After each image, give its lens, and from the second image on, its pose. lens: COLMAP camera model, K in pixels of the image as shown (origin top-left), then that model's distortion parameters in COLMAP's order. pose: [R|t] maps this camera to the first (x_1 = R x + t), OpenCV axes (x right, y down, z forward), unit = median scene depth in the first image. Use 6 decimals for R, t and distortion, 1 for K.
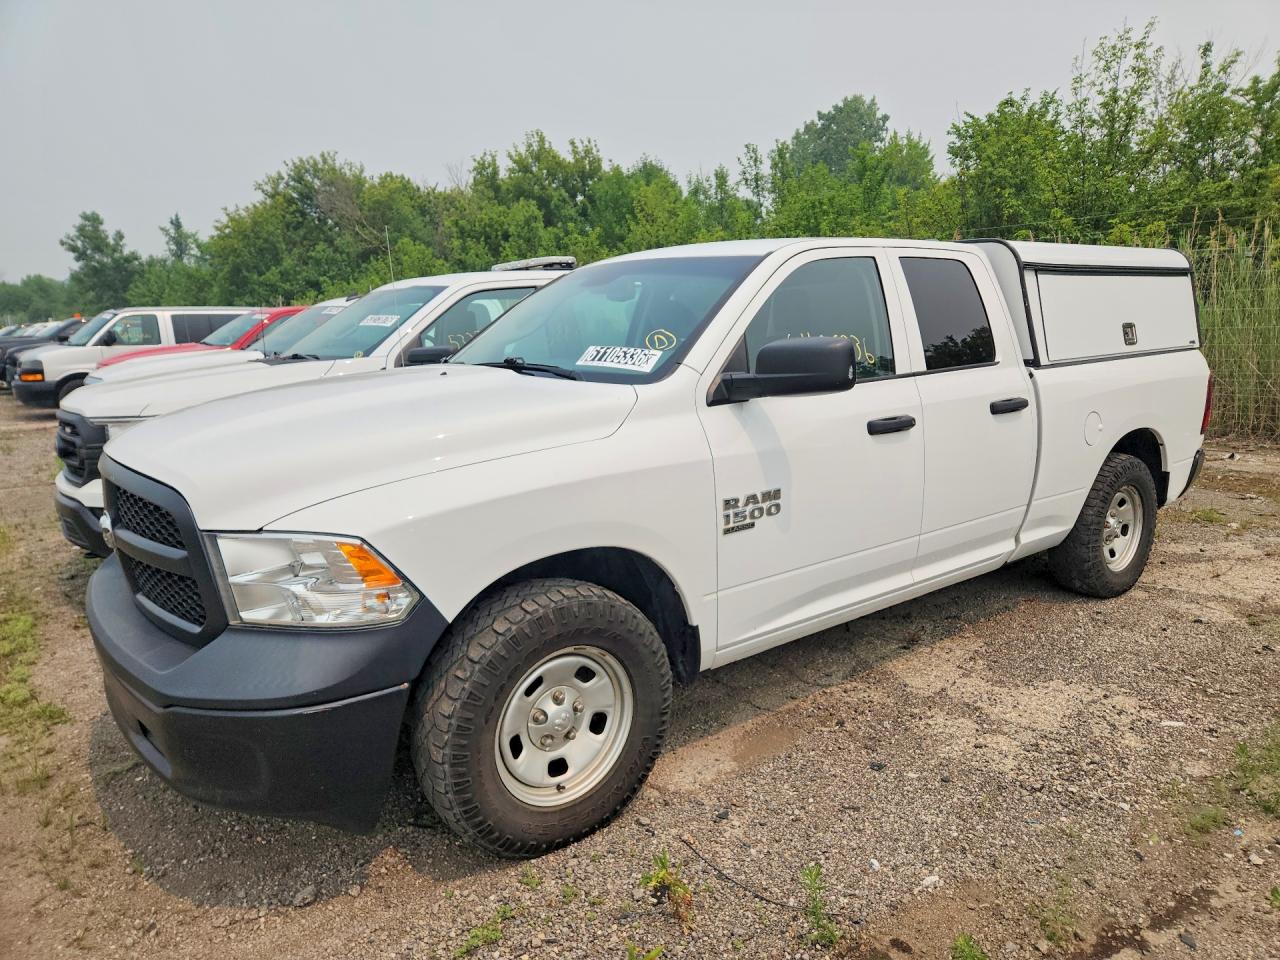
lens RADIAL K [[848.2, 0, 640.0], [0, 848.2, 480.0], [0, 0, 1]] dist [0.022989, 0.000654]
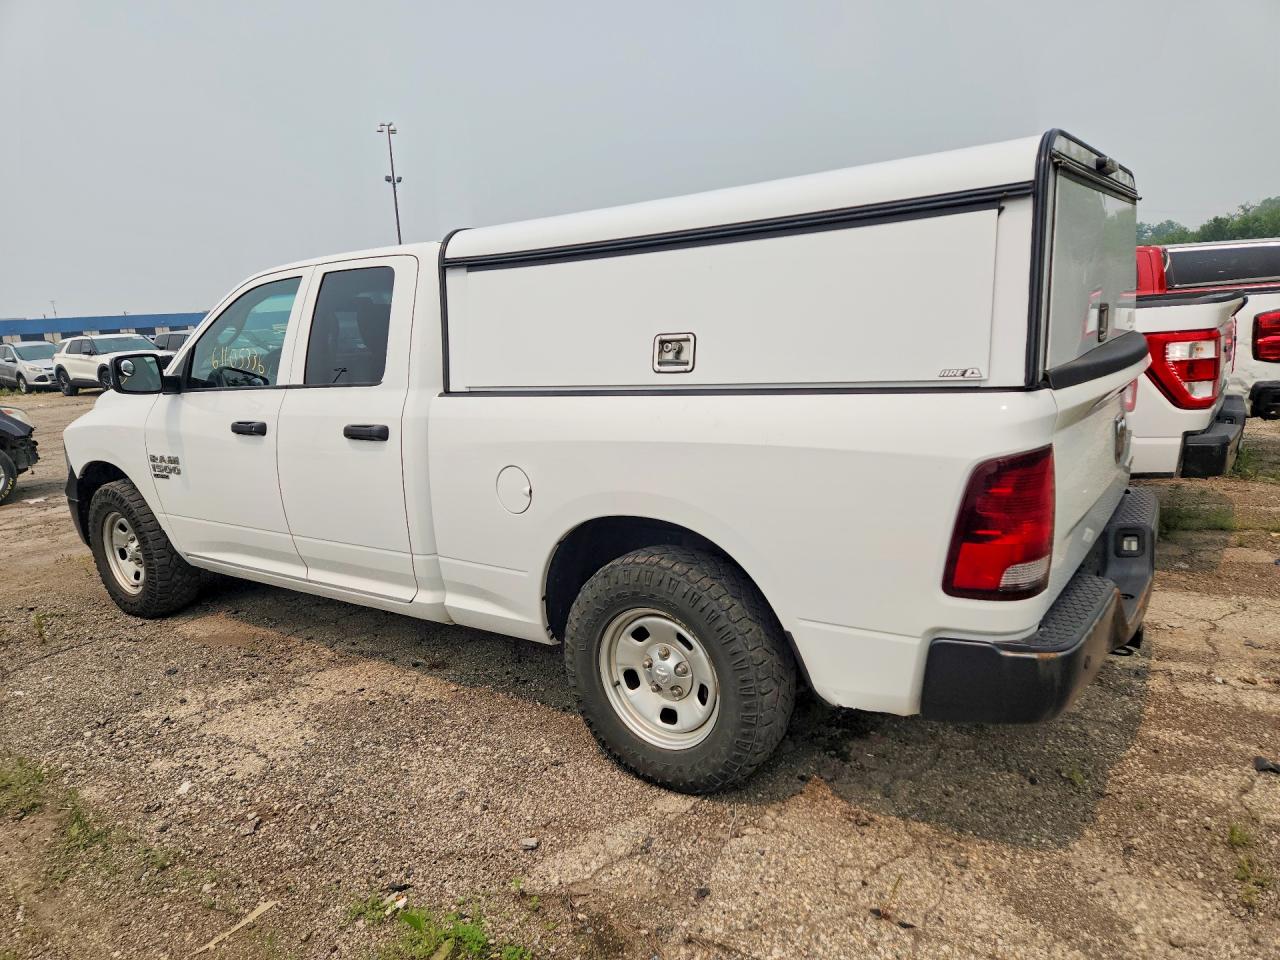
lens RADIAL K [[848.2, 0, 640.0], [0, 848.2, 480.0], [0, 0, 1]] dist [0.022989, 0.000654]
pose [[0.297711, 0.204092, -0.932585, 2.163566], [-0.111035, 0.977653, 0.178509, -0.366529], [0.948177, 0.050406, 0.313720, 1.597311]]
